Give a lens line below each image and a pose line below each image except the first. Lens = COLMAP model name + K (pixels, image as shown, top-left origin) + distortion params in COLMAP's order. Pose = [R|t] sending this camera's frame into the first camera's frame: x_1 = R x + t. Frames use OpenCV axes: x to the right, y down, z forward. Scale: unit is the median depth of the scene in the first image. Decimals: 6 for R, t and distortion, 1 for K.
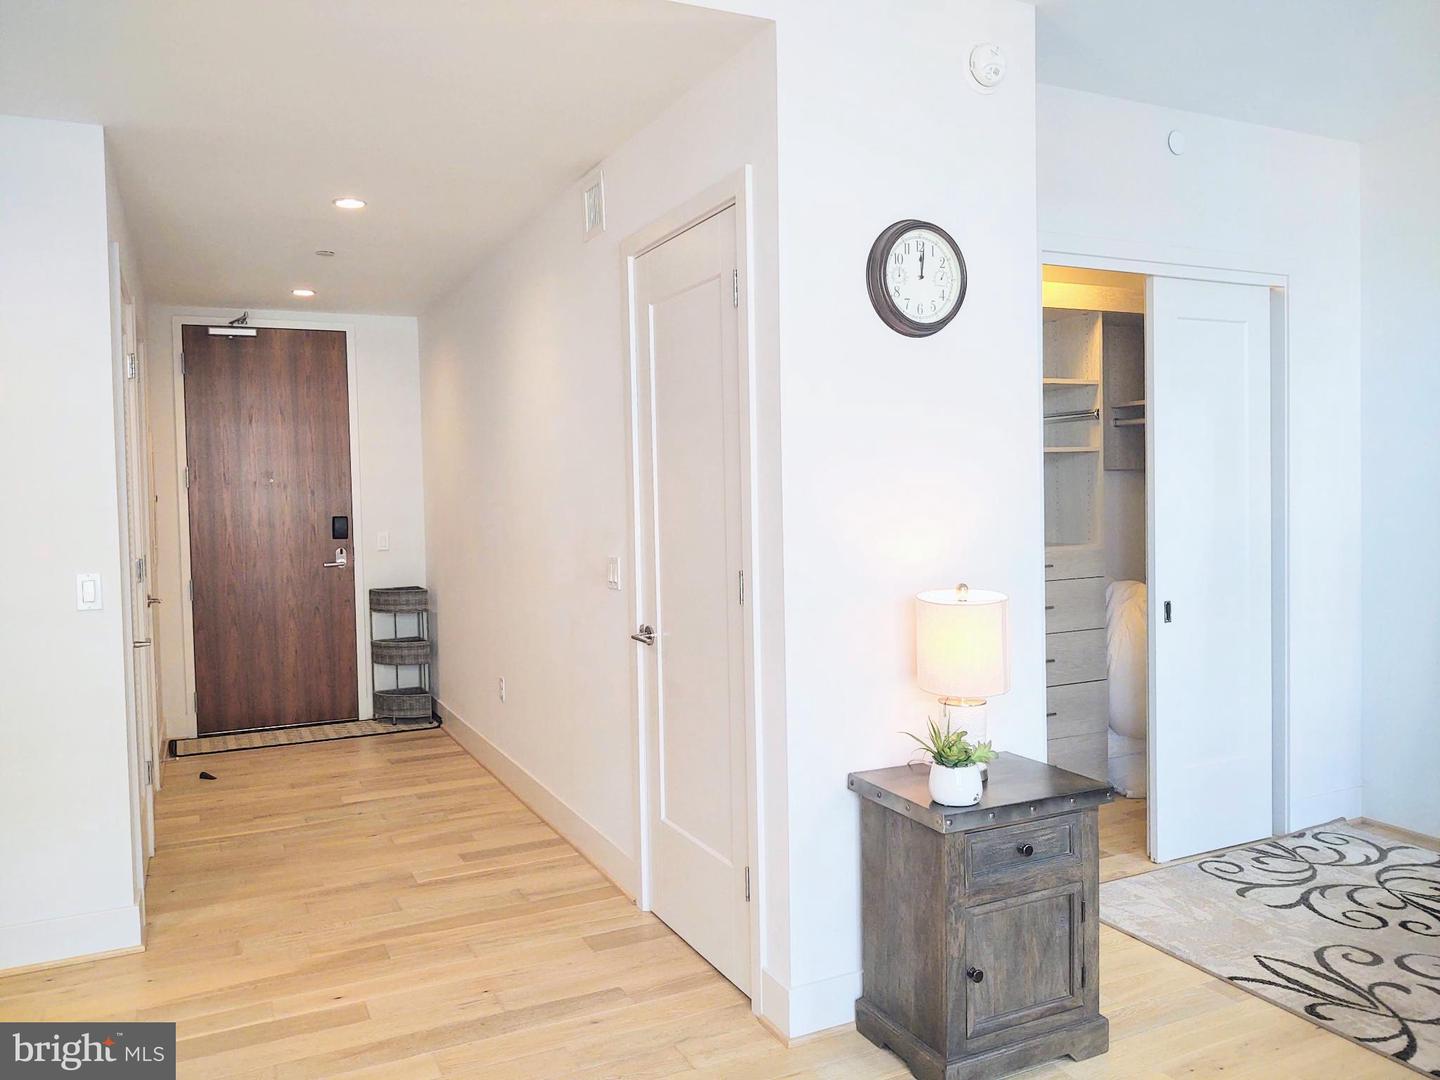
lens RADIAL K [[1086.1, 0, 722.1], [0, 1086.1, 541.4], [0, 0, 1]] dist [-0.004644, -0.001974]
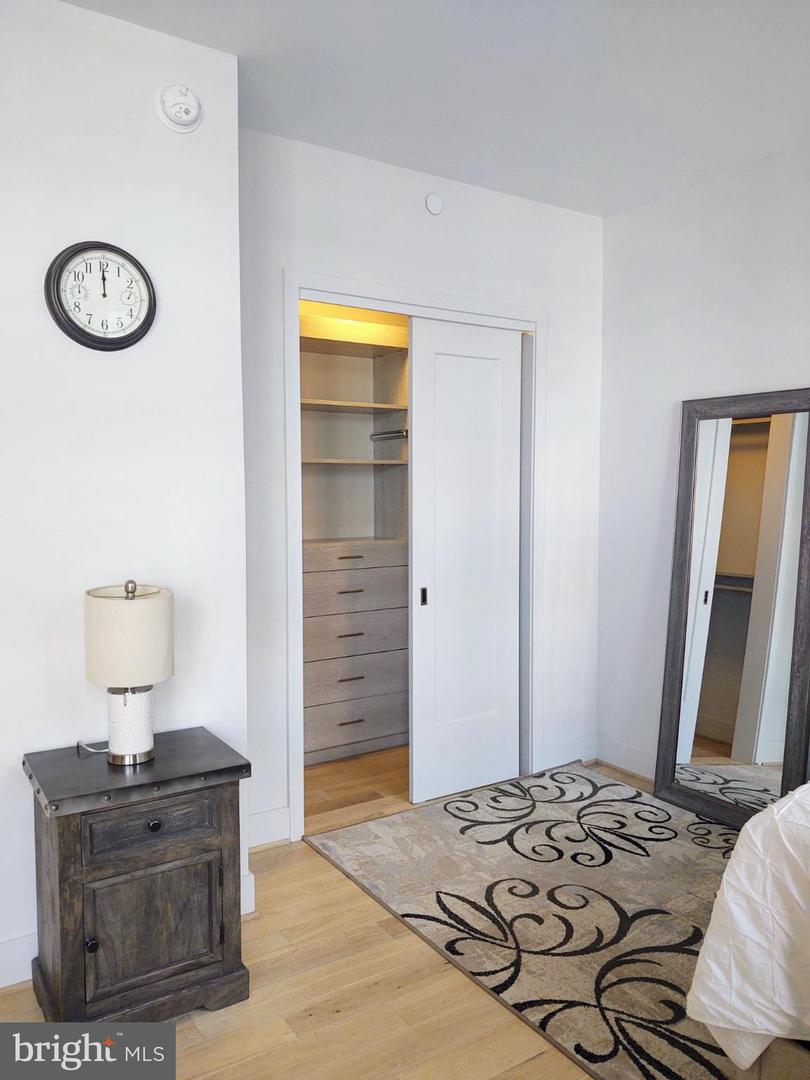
lens RADIAL K [[814.6, 0, 410.3], [0, 814.6, 546.0], [0, 0, 1]] dist [-0.004644, -0.001974]
pose [[0.990681, 0.012415, 0.135636, 0.366229], [-0.015459, 0.999651, 0.021411, -0.014953], [-0.135323, -0.023308, 0.990527, 0.143697]]
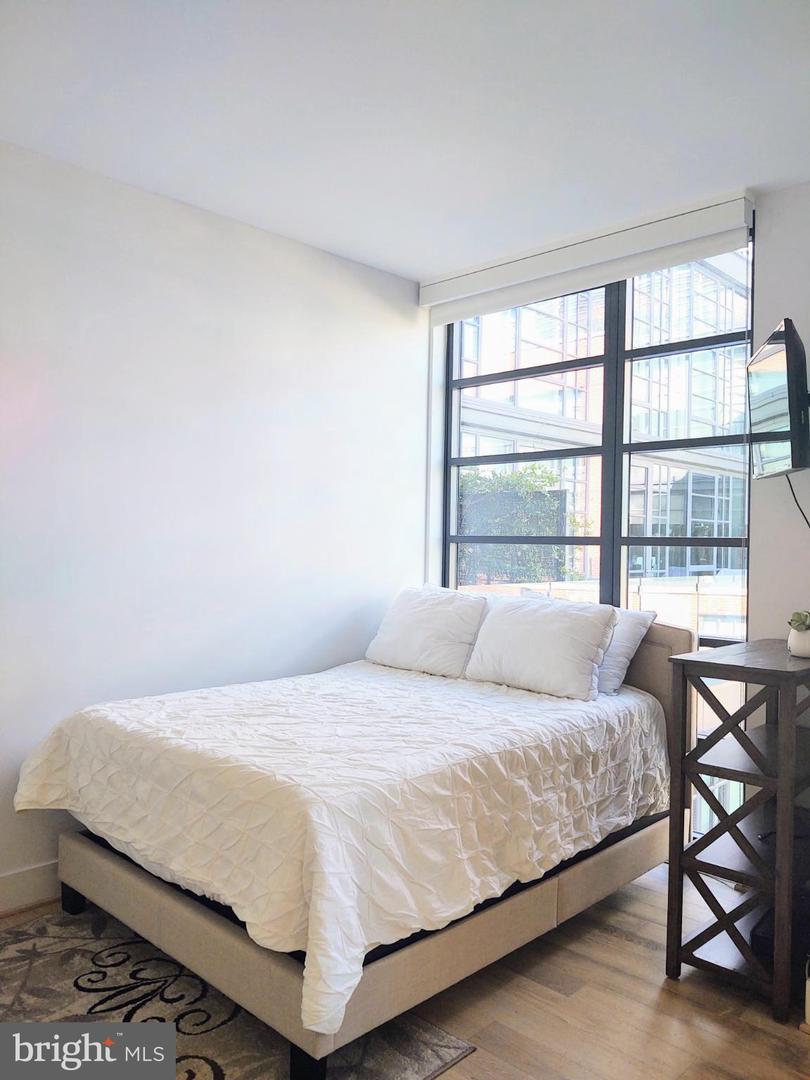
lens RADIAL K [[814.6, 0, 406.2], [0, 814.6, 541.5], [0, 0, 1]] dist [-0.004644, -0.001974]
pose [[-0.343749, 0.021443, 0.938817, 0.038542], [0.035017, 0.999337, -0.010004, -0.019954], [-0.938409, 0.029435, -0.344272, 0.846843]]
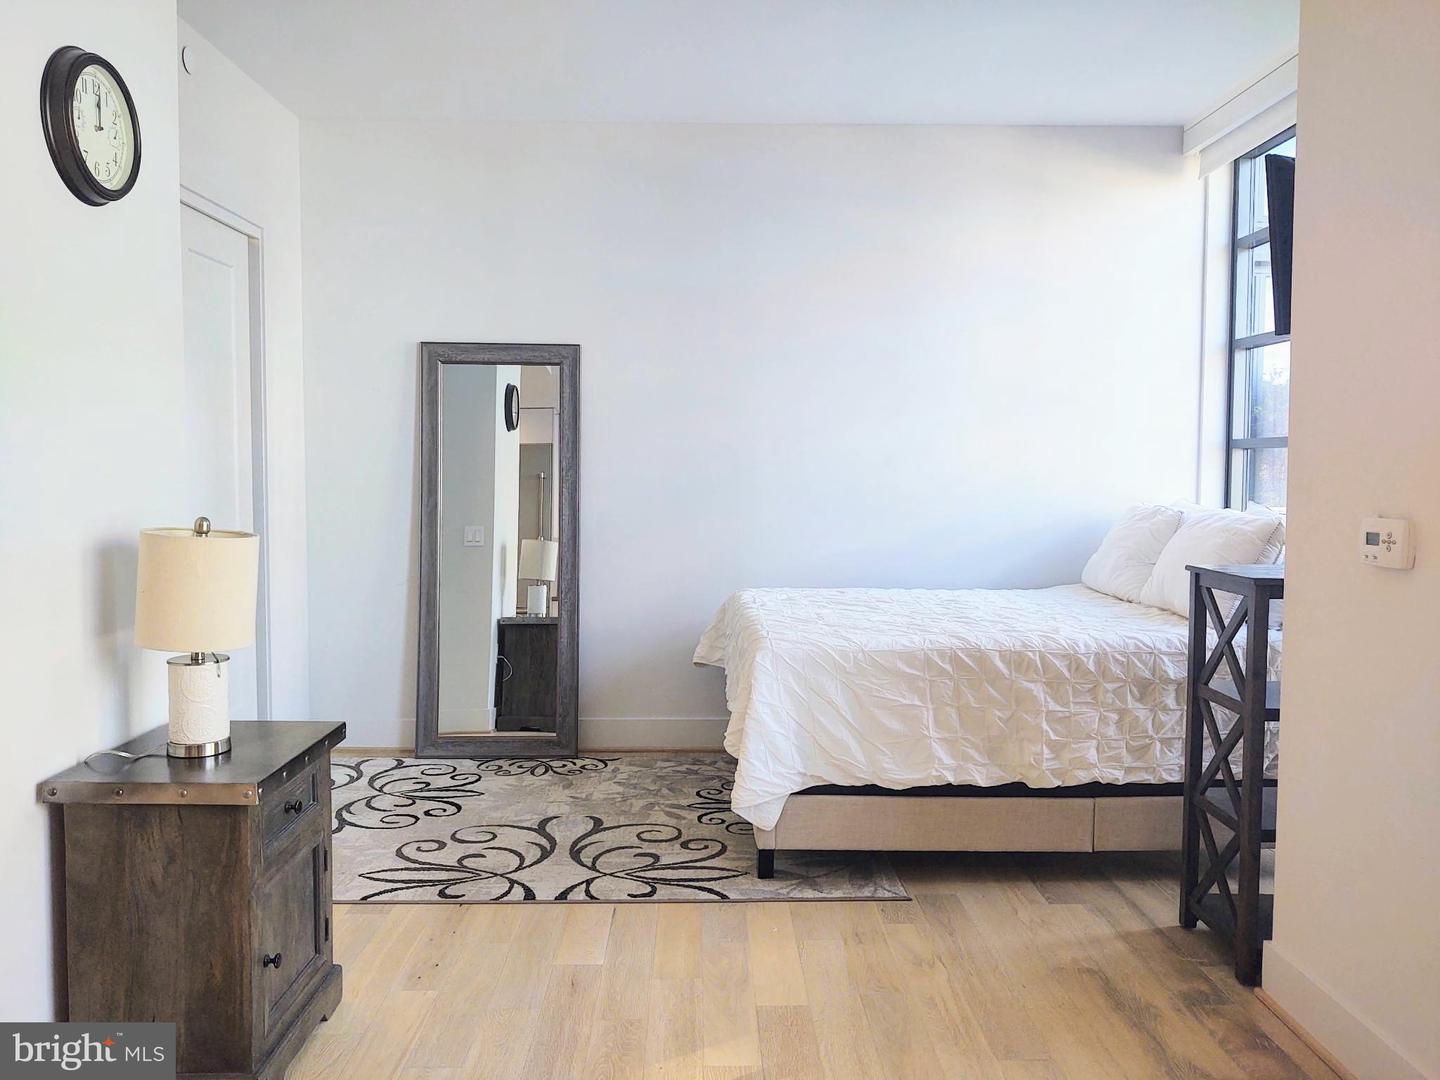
lens RADIAL K [[1086.1, 0, 721.4], [0, 1086.1, 530.1], [0, 0, 1]] dist [-0.004644, -0.001974]
pose [[0.411087, -0.028768, 0.911142, -0.338363], [0.026133, 0.999463, 0.019766, 0.040417], [-0.911221, 0.015685, 0.411618, 0.265139]]
